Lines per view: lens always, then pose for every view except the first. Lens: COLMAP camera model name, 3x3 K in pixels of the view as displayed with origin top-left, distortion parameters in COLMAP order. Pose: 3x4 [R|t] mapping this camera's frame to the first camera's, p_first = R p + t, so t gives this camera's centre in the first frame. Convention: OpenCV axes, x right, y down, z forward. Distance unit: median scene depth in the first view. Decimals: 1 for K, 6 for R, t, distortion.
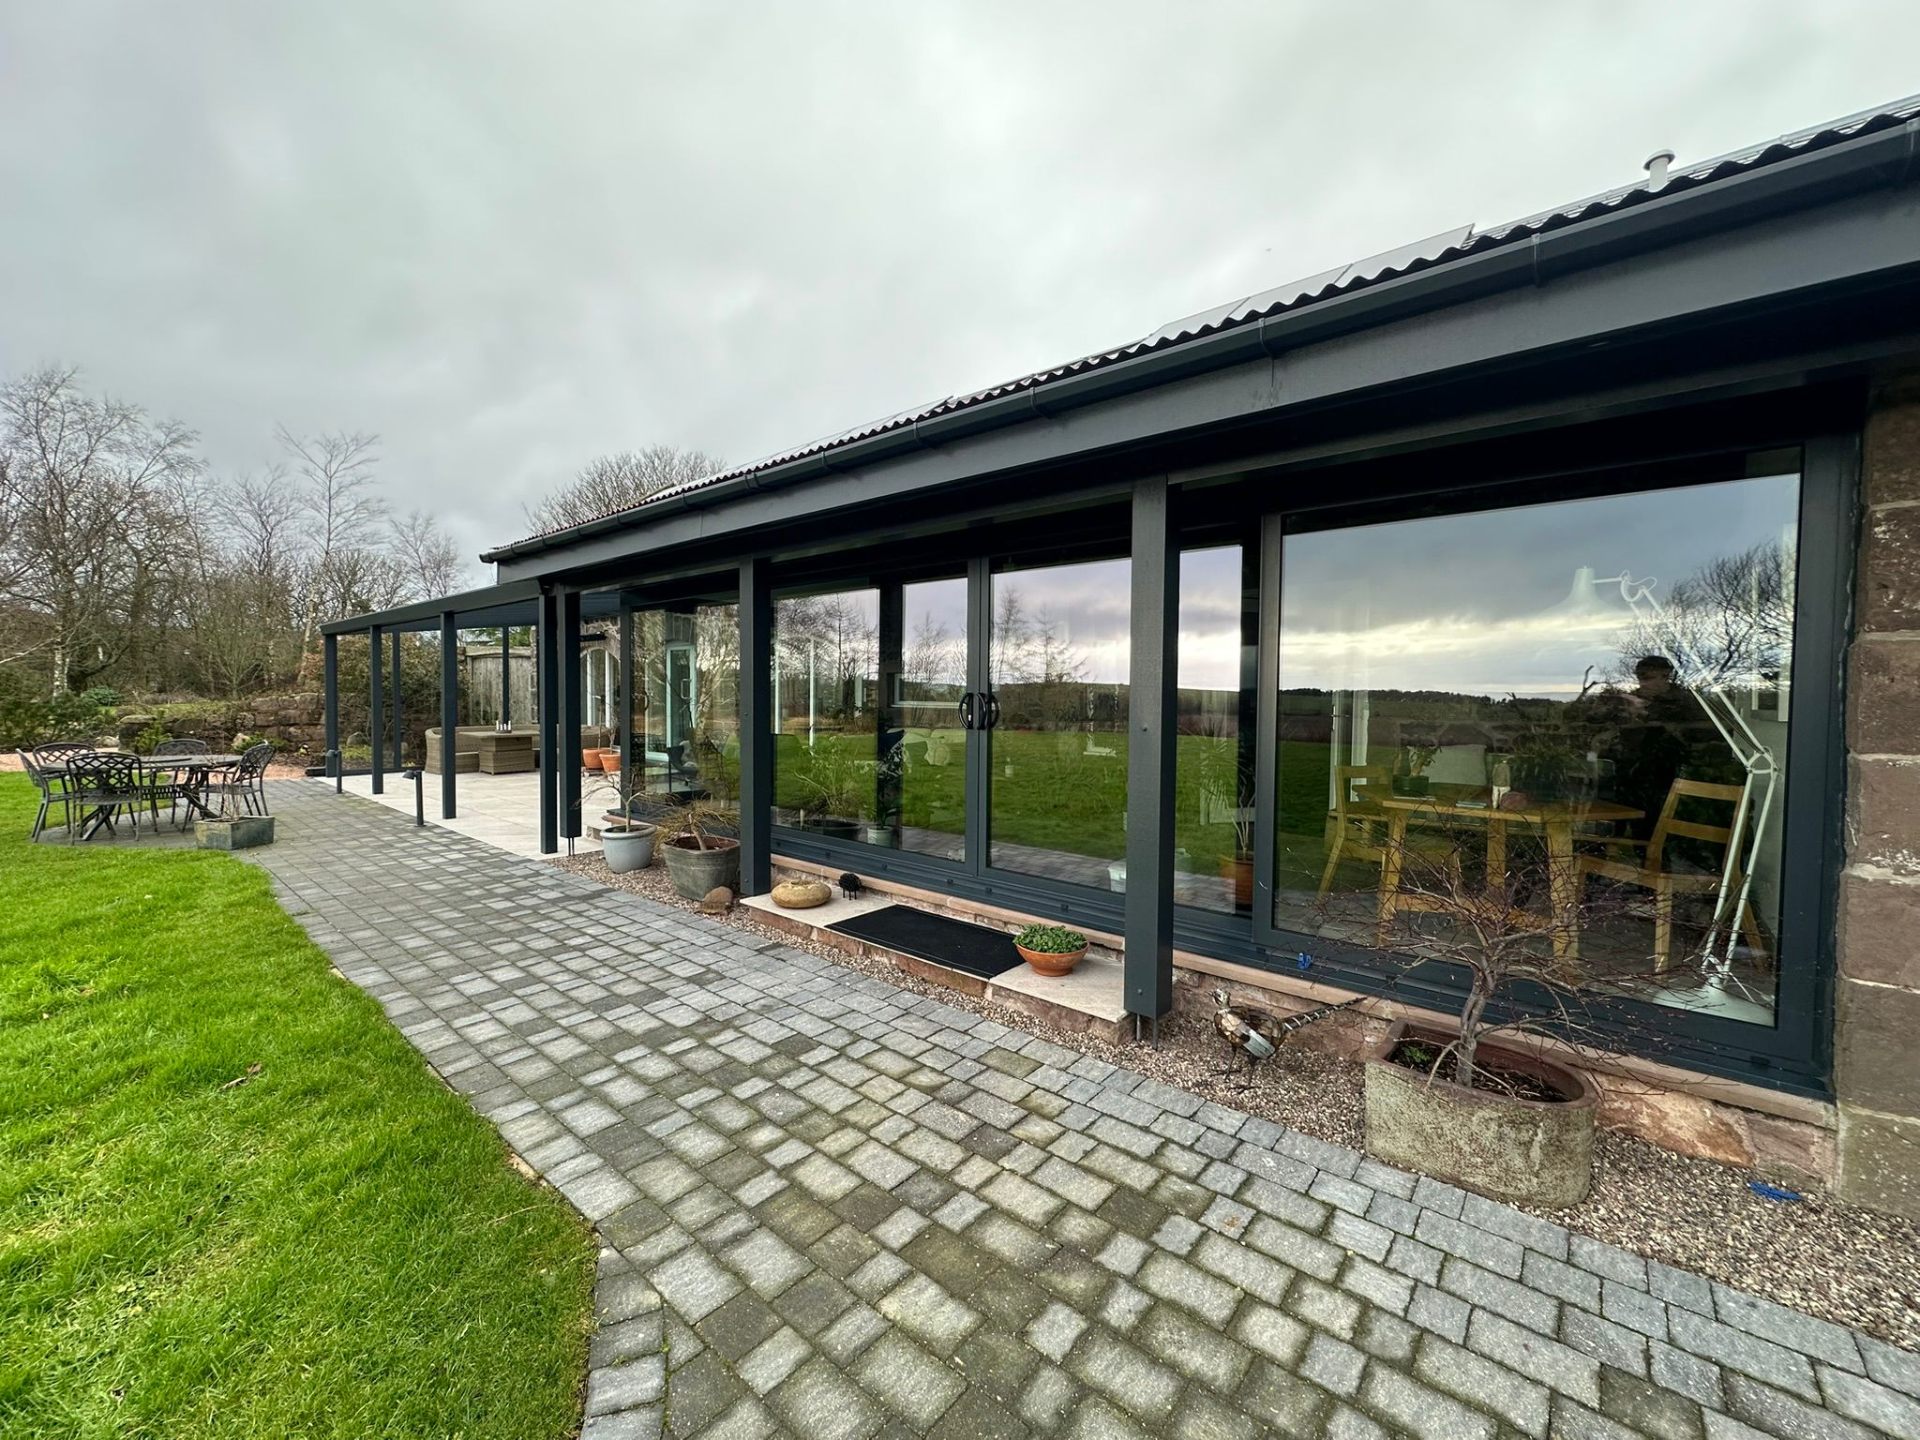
lens RADIAL K [[791.3, 0, 960.0], [0, 791.3, 720.0], [0, 0, 1]] dist [-0.000320, 0.000549]
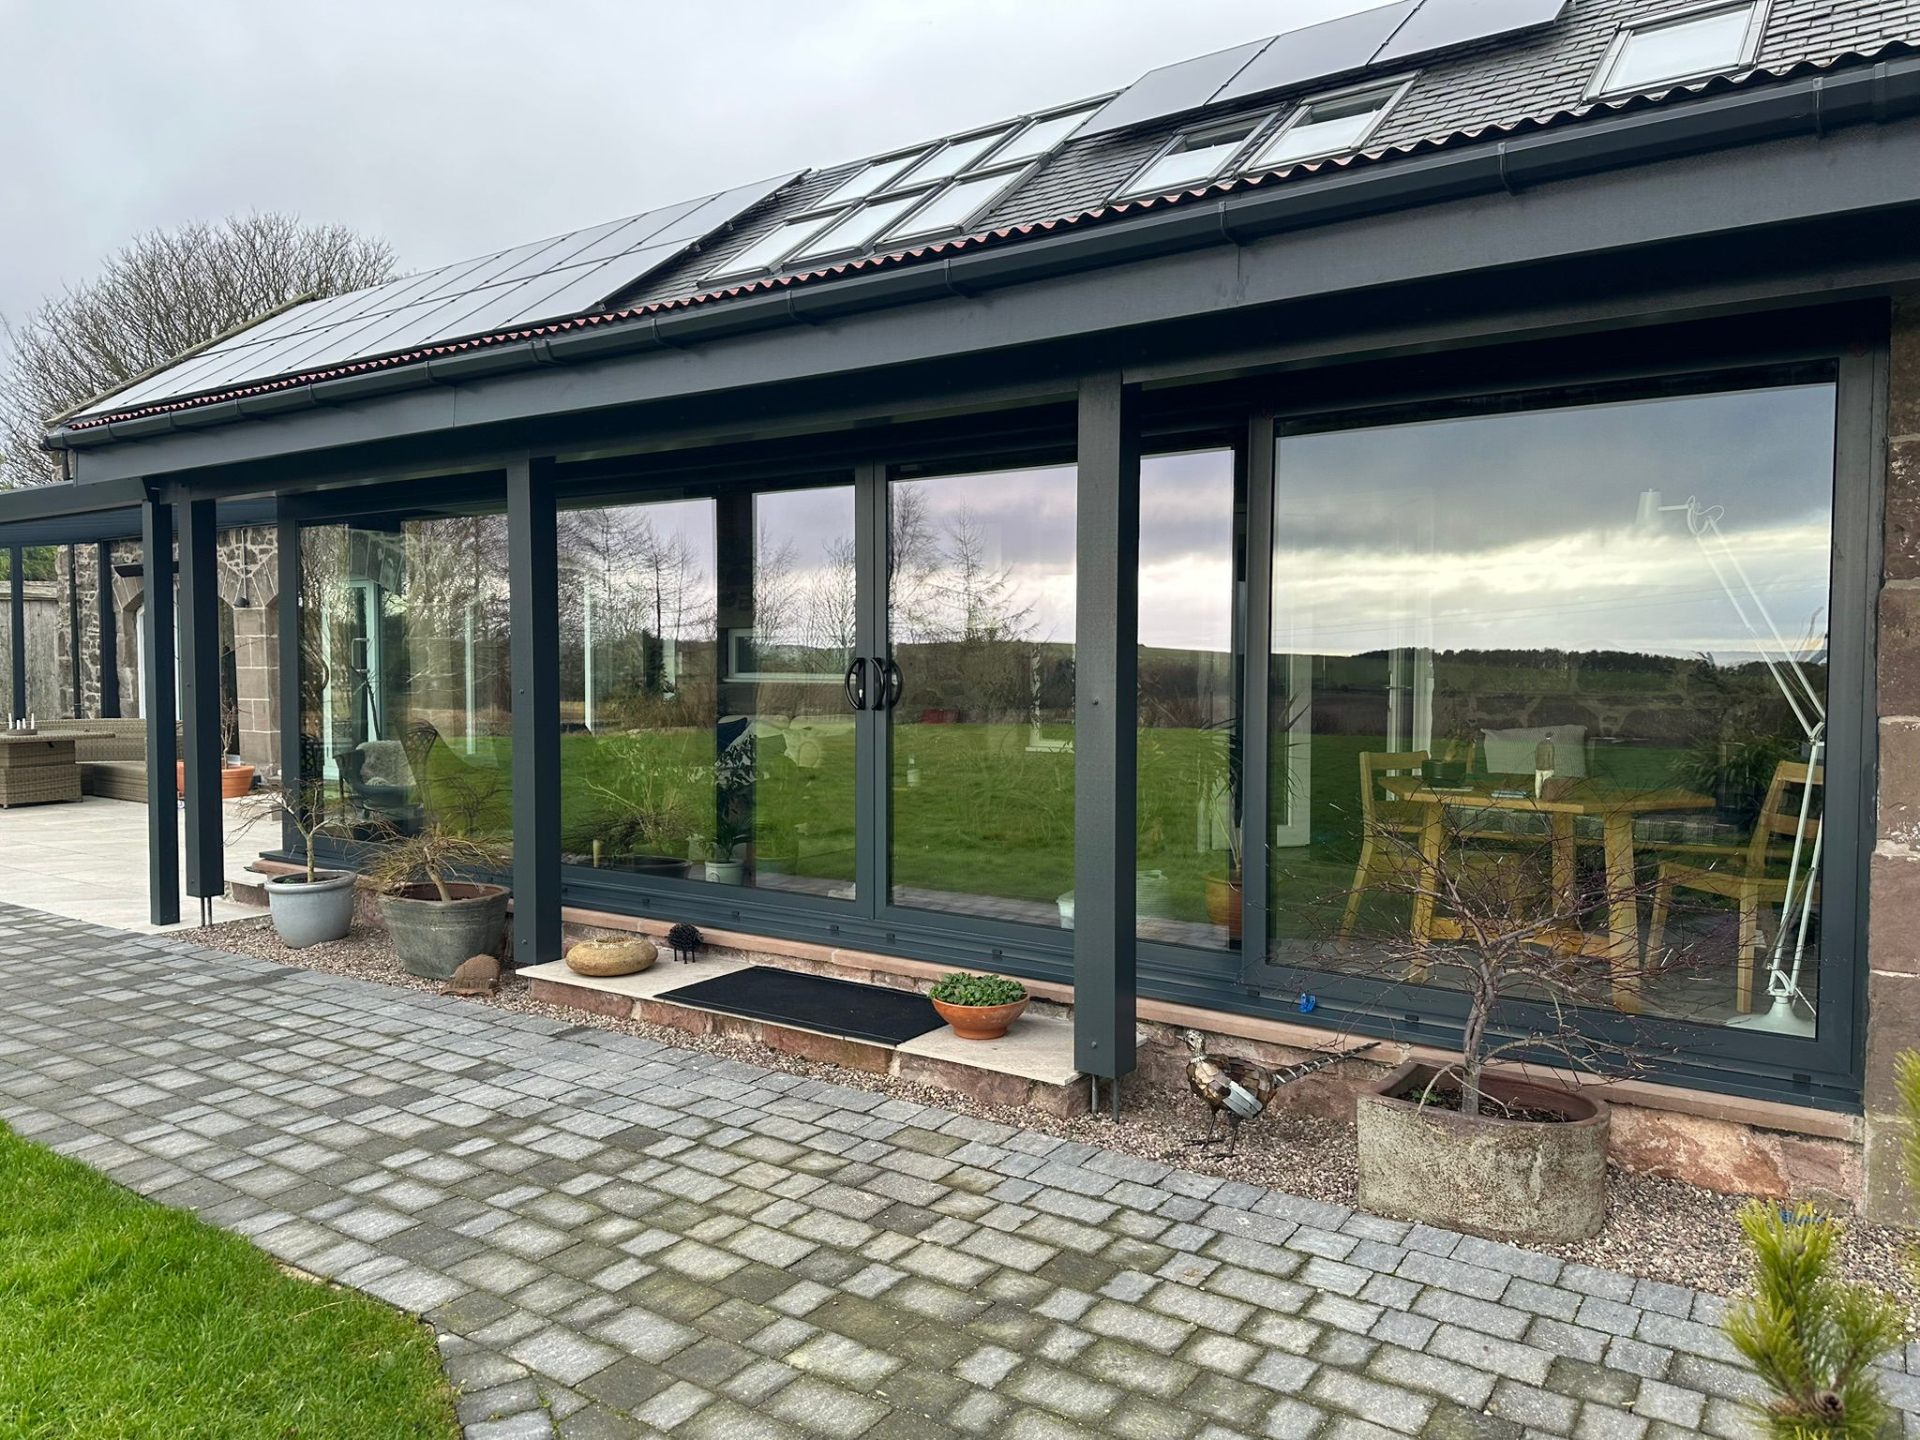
lens RADIAL K [[1413.8, 0, 960.0], [0, 1413.8, 720.0], [0, 0, 1]] dist [0.079735, -0.109094]
pose [[0.994701, -0.011647, 0.102145, -0.043567], [0.010821, 0.999904, 0.008633, 0.016818], [-0.102235, -0.007482, 0.994732, -0.391798]]
